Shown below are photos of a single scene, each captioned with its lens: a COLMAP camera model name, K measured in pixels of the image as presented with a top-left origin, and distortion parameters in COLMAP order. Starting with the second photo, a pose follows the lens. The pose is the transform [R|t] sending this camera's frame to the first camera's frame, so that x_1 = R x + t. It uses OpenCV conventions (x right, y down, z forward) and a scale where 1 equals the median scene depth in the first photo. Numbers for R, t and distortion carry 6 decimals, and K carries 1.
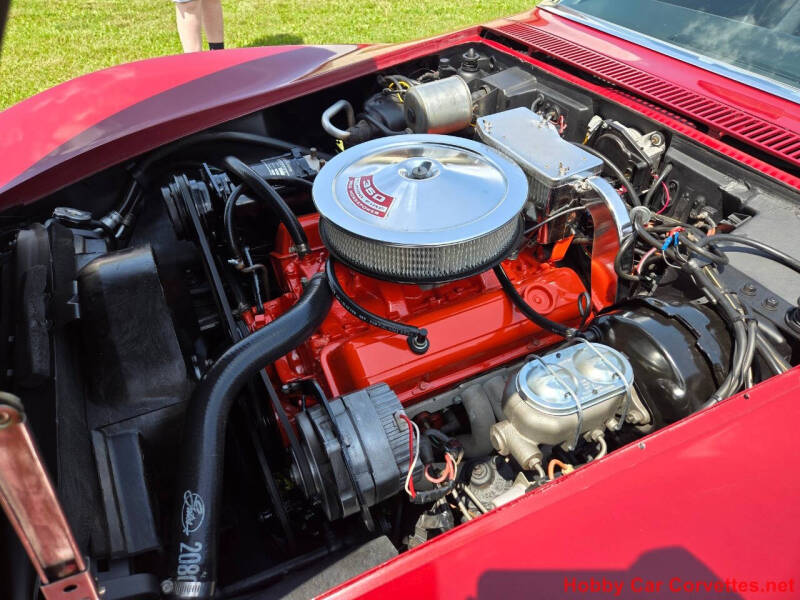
lens RADIAL K [[525.8, 0, 394.0], [0, 525.8, 301.2], [0, 0, 1]] dist [0.061611, -0.051808]
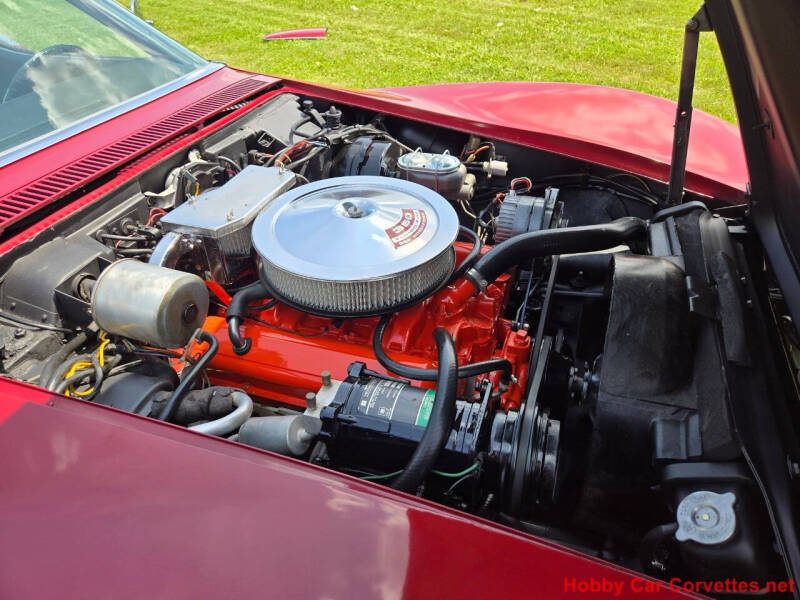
lens RADIAL K [[526.7, 0, 410.8], [0, 526.7, 317.9], [0, 0, 1]] dist [0.067039, -0.048481]
pose [[-0.707036, -0.409026, 0.576887, -0.709158], [0.507215, 0.275134, 0.816722, -0.974794], [-0.492781, 0.870057, 0.012934, 1.109734]]
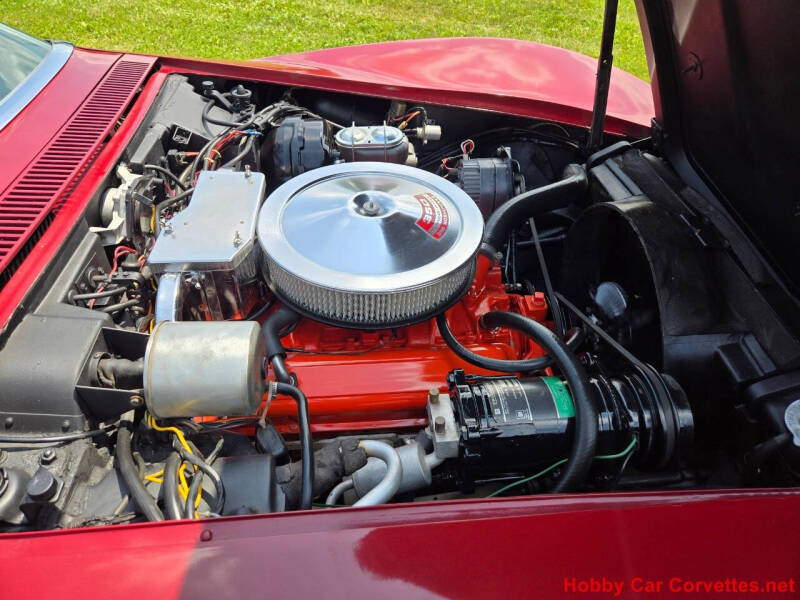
lens RADIAL K [[525.8, 0, 394.0], [0, 525.8, 301.2], [0, 0, 1]] dist [0.061611, -0.051808]
pose [[-0.927426, -0.248240, 0.279747, -0.294969], [0.254415, 0.129528, 0.958382, -1.109957], [-0.274144, 0.960000, -0.056972, 1.196993]]
